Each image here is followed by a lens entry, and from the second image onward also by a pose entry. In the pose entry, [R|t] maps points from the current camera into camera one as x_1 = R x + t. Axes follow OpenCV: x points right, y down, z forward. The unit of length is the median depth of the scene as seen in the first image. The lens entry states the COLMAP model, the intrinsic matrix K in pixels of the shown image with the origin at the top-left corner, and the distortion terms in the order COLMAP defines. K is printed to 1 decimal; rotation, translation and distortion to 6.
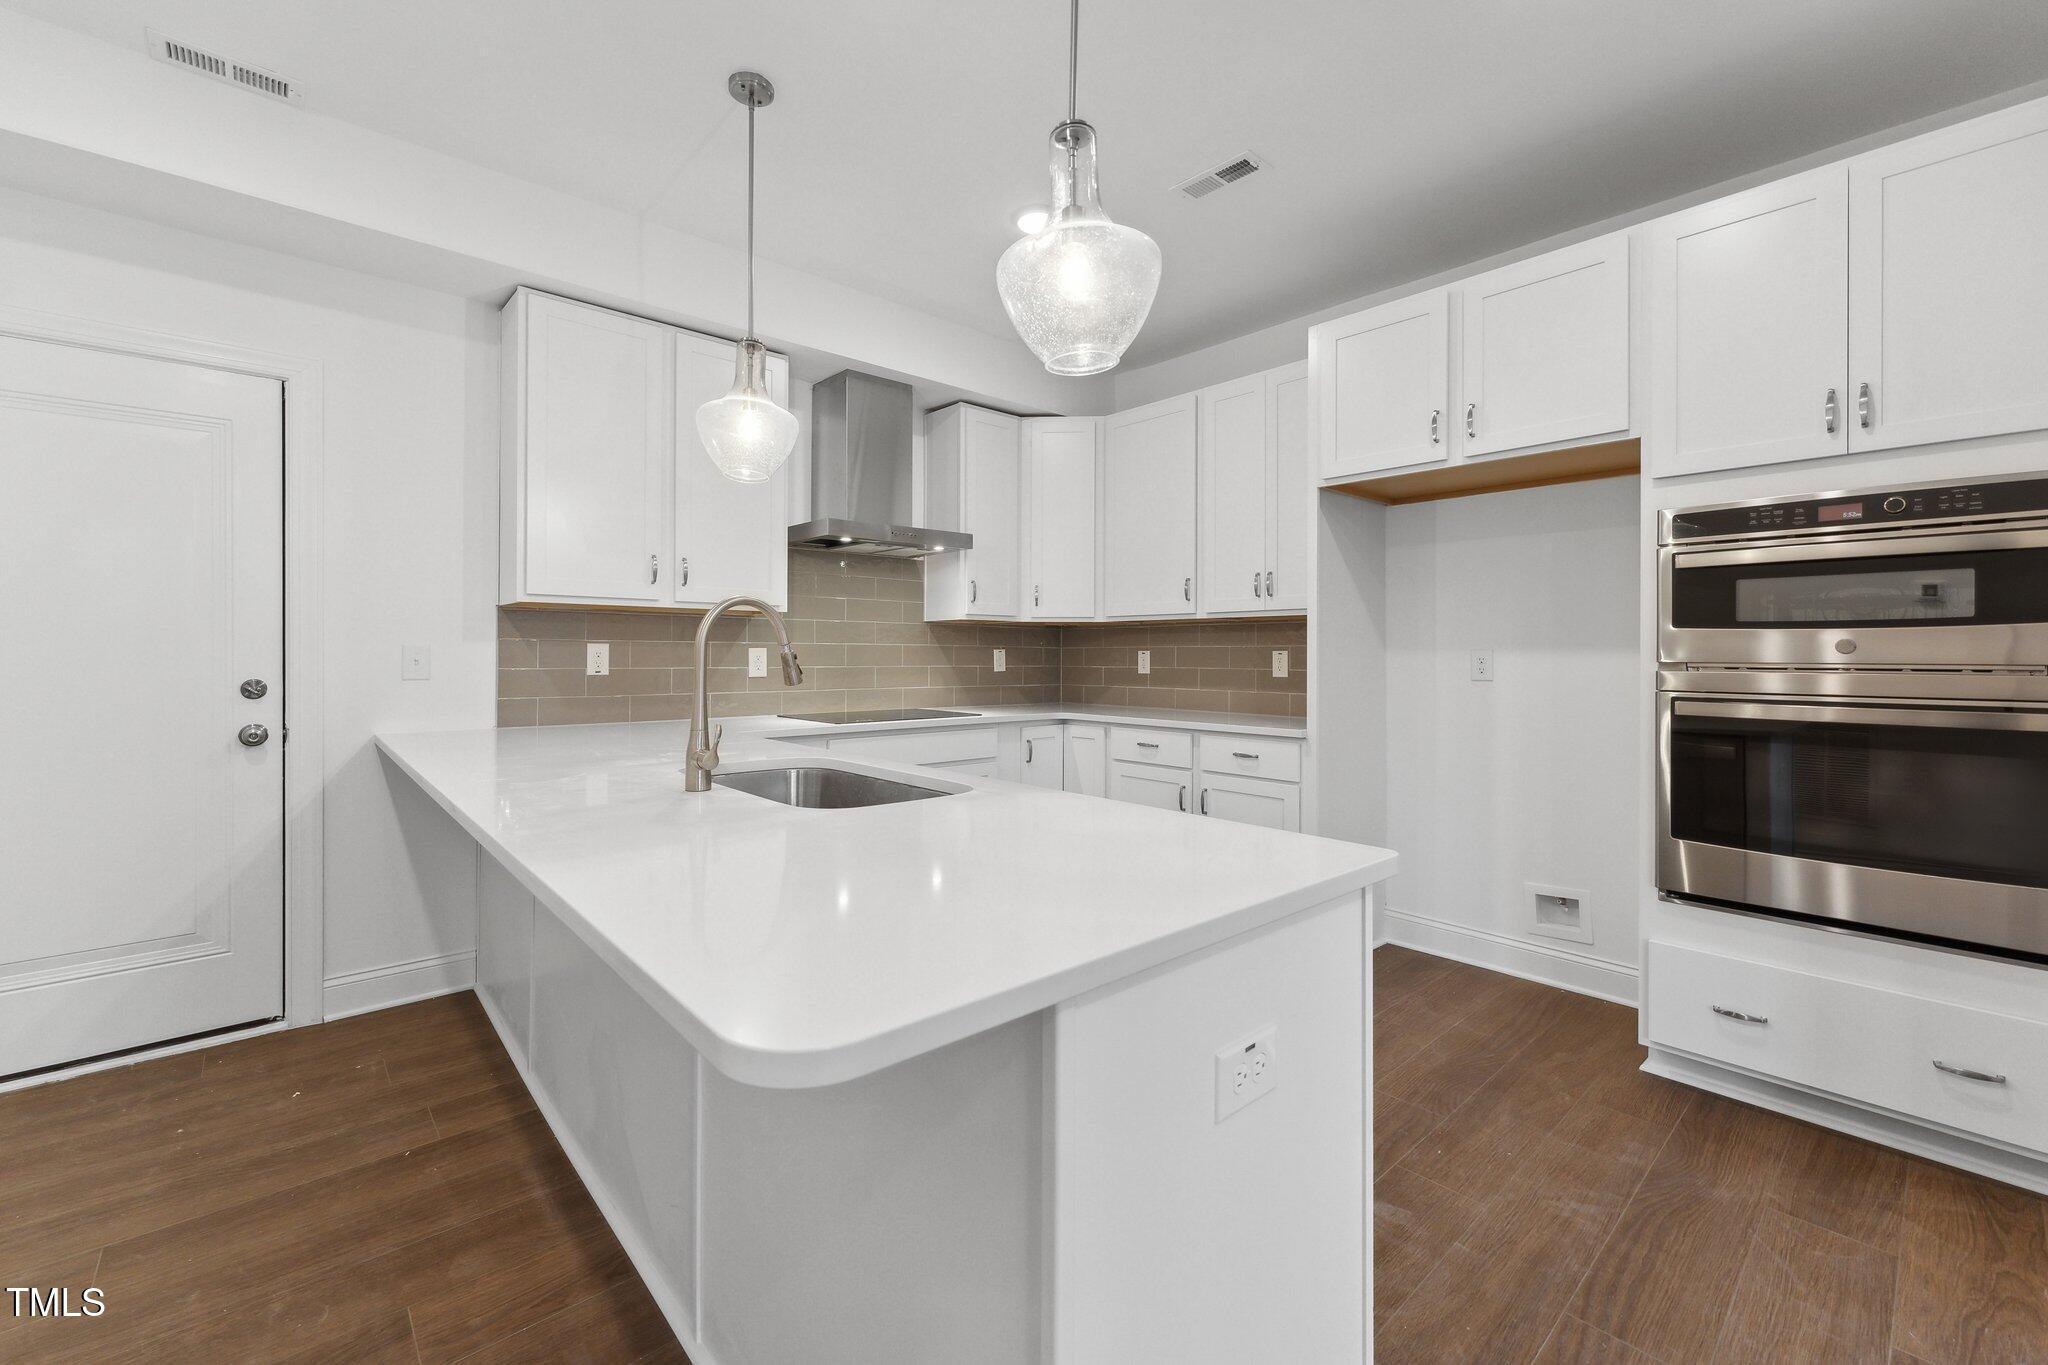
lens RADIAL K [[840.0, 0, 1016.1], [0, 840.0, 650.3], [0, 0, 1]] dist [0.003797, -0.000492]
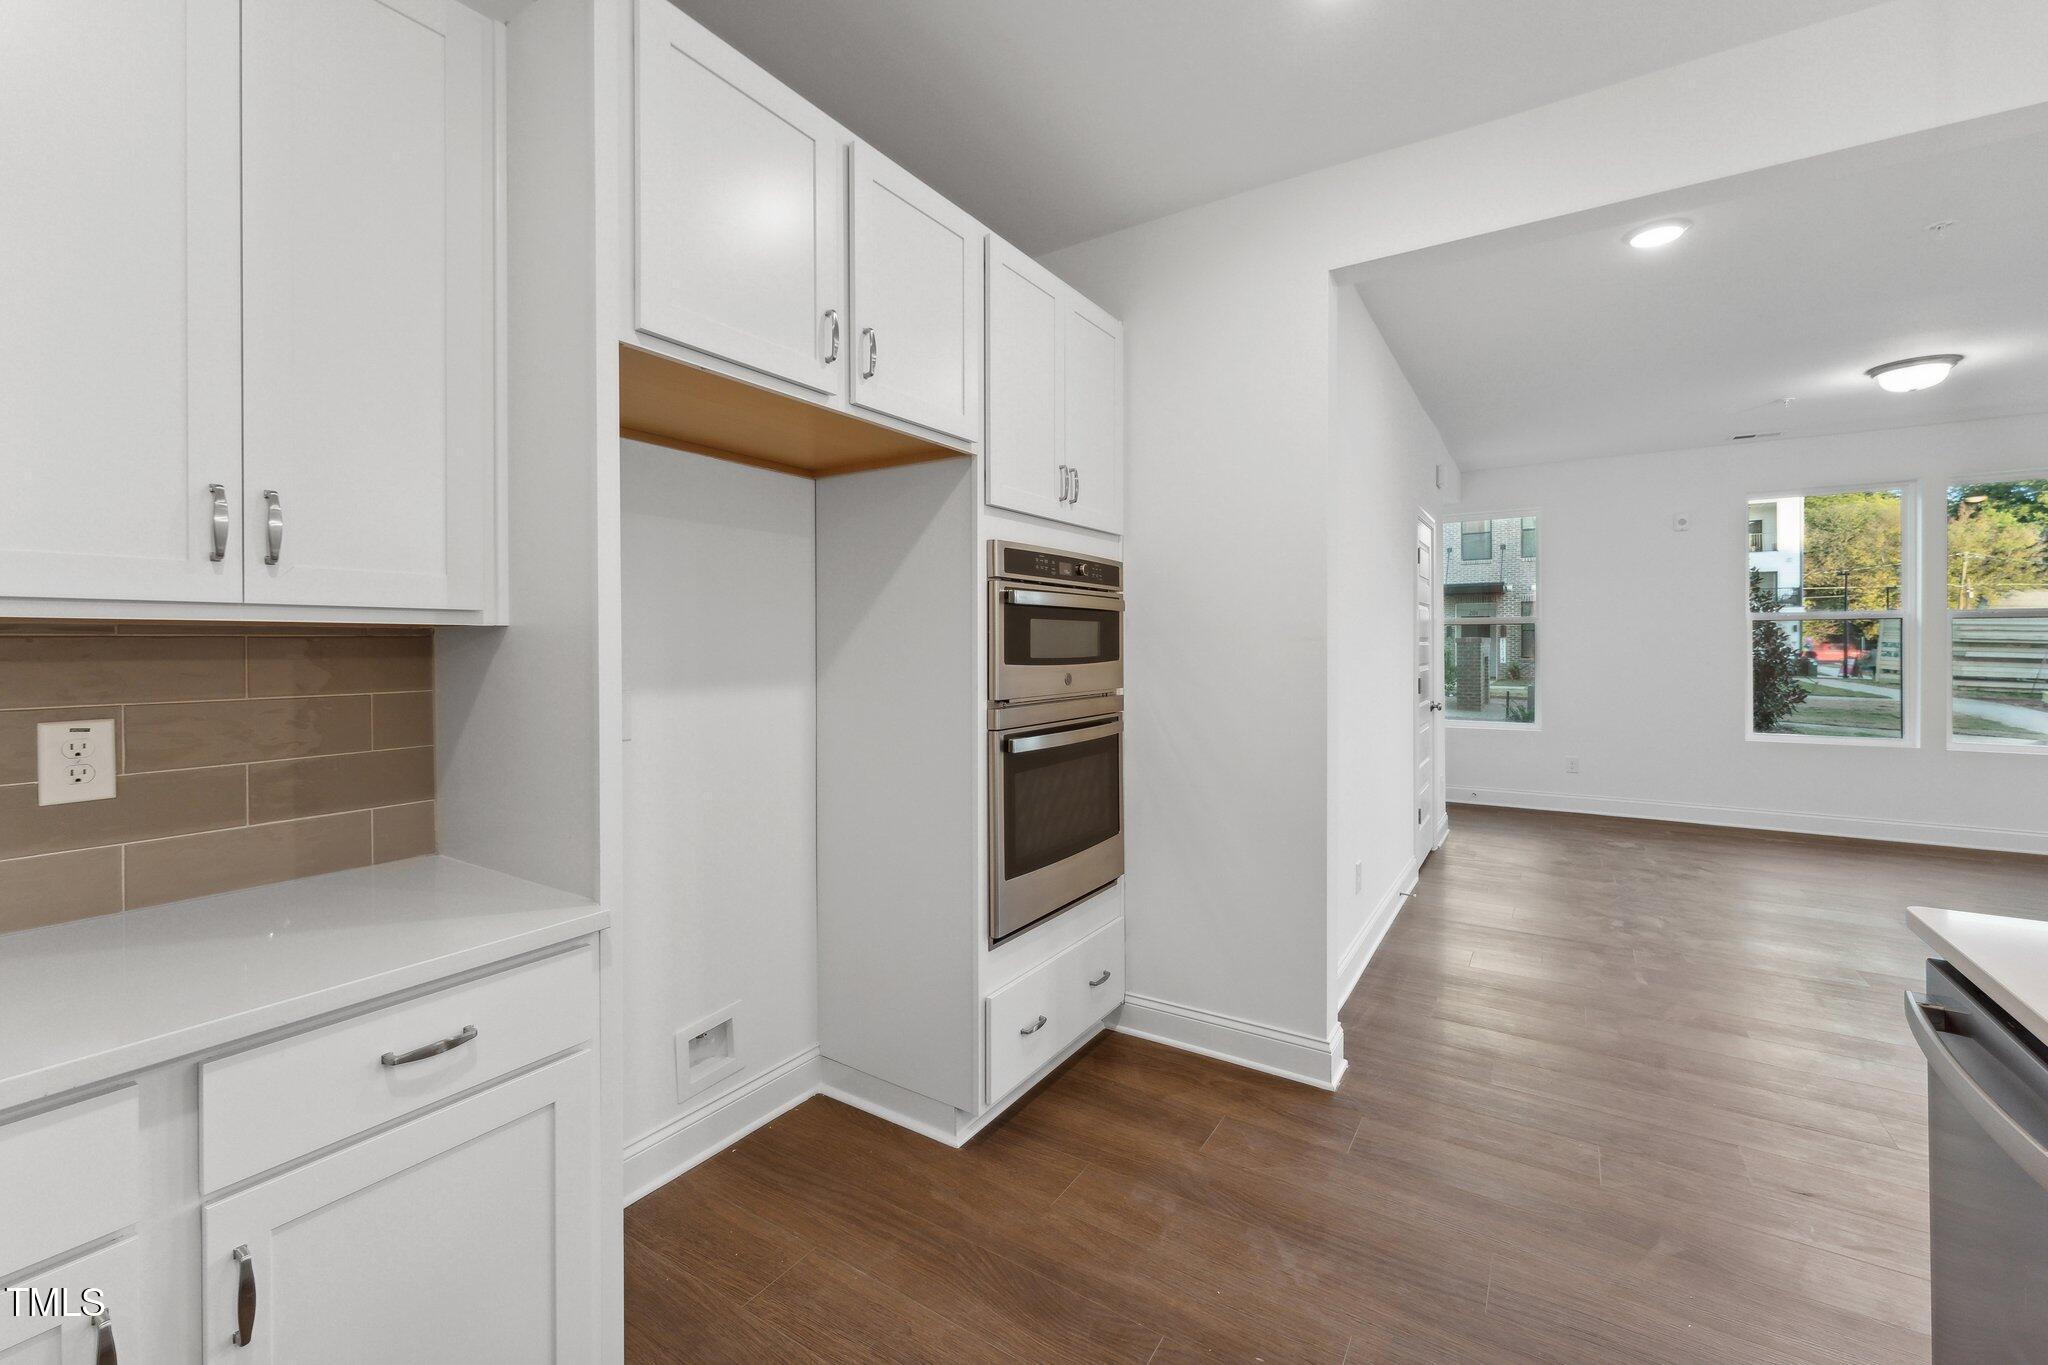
lens RADIAL K [[840.0, 0, 1016.1], [0, 840.0, 650.3], [0, 0, 1]] dist [0.003797, -0.000492]
pose [[-0.255803, -0.008218, 0.966694, -0.114386], [-0.001880, 0.999966, 0.008003, -0.037010], [-0.966727, 0.000229, -0.255810, 0.901732]]
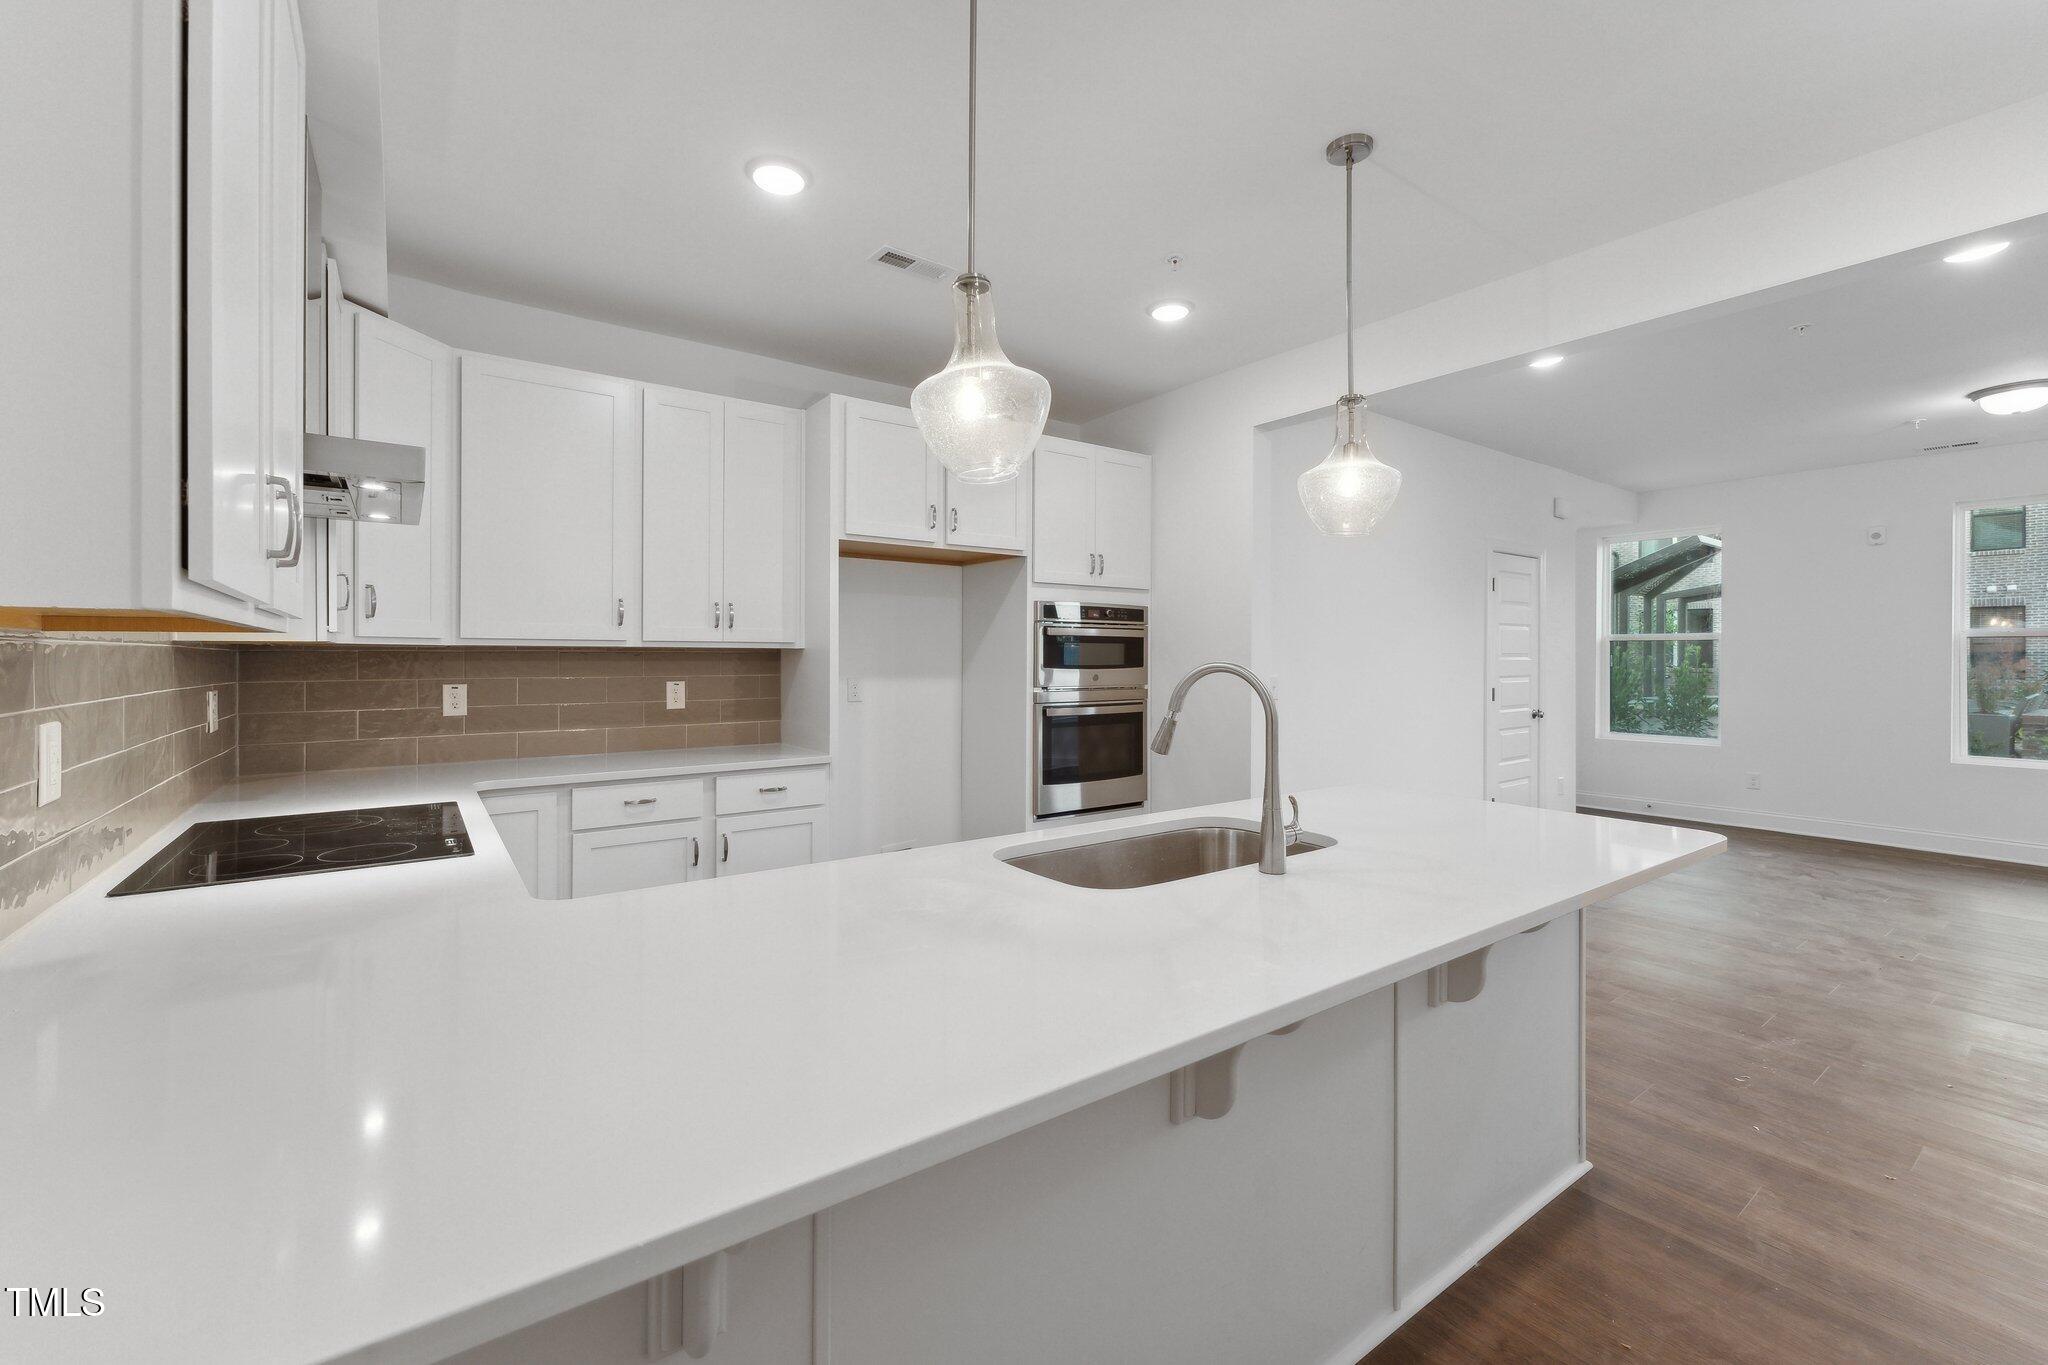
lens RADIAL K [[840.0, 0, 1016.1], [0, 840.0, 650.3], [0, 0, 1]] dist [0.003797, -0.000492]
pose [[0.102834, 0.006252, 0.994679, -0.727560], [-0.006782, 0.999961, -0.005584, -0.039289], [-0.994675, -0.006171, 0.102872, 0.639891]]
